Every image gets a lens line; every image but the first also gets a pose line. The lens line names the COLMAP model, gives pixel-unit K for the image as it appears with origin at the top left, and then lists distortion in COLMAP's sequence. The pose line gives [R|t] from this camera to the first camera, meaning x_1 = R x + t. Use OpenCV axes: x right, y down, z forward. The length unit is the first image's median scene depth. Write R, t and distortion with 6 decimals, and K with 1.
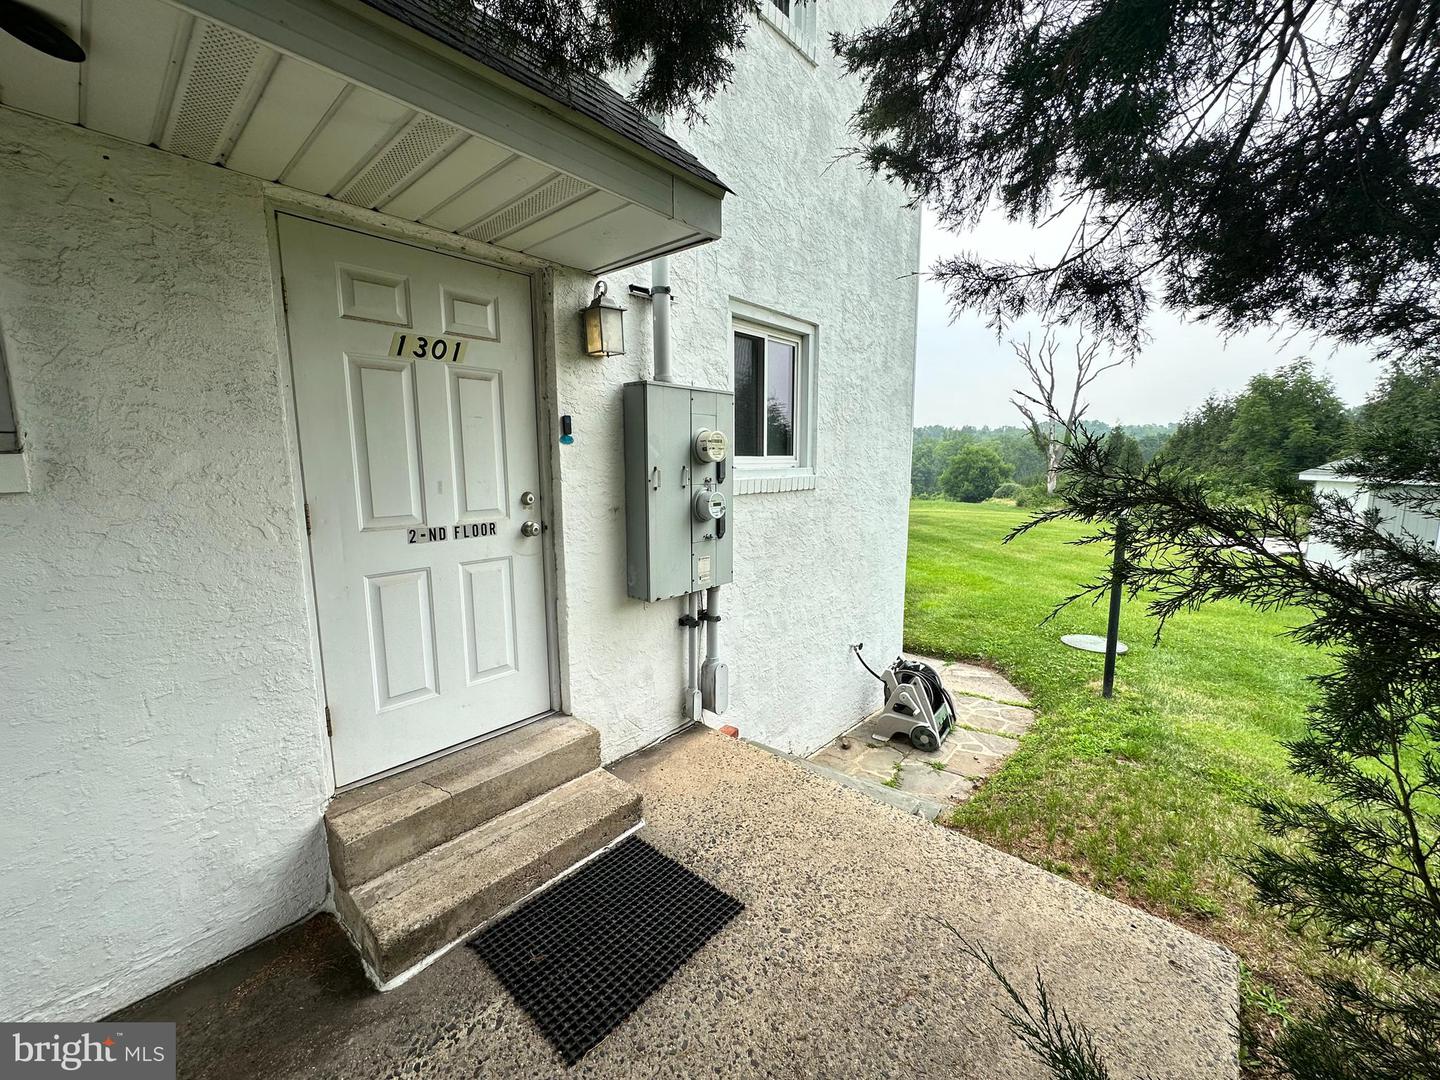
lens RADIAL K [[574.0, 0, 720.0], [0, 574.0, 540.0], [0, 0, 1]] dist [-0.001053, -0.000219]
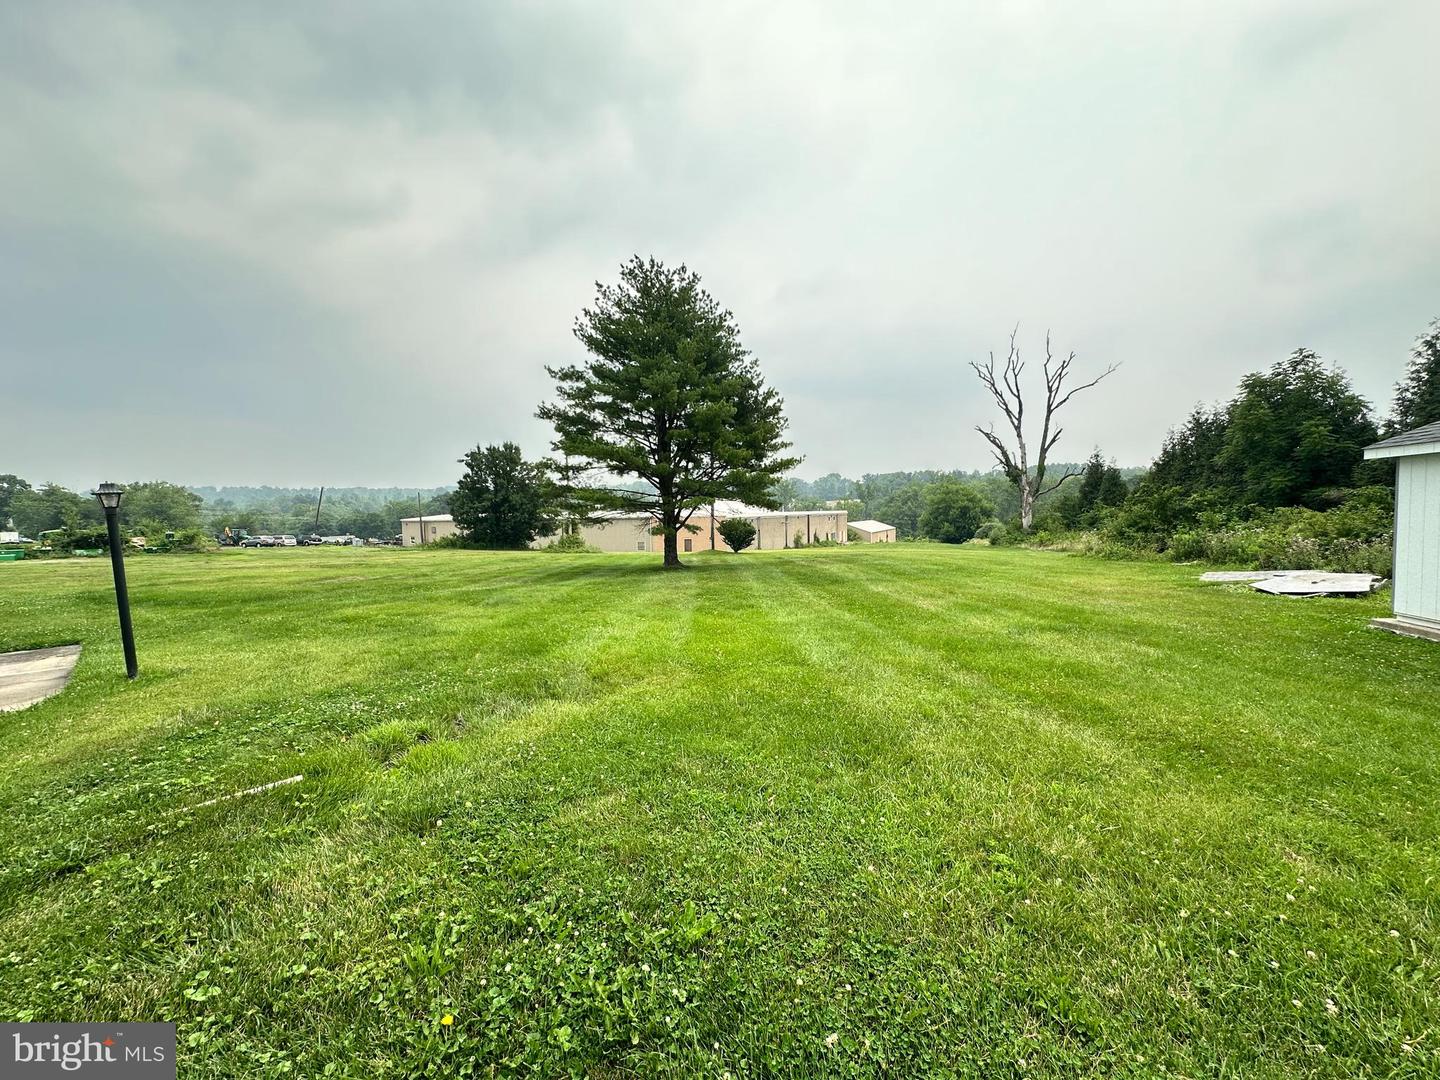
lens RADIAL K [[574.0, 0, 720.0], [0, 574.0, 540.0], [0, 0, 1]] dist [-0.001053, -0.000219]
pose [[0.999897, -0.014018, 0.002942, 0.104434], [0.014217, 0.996286, -0.084929, 0.003516], [-0.001741, 0.084962, 0.996383, 0.124132]]
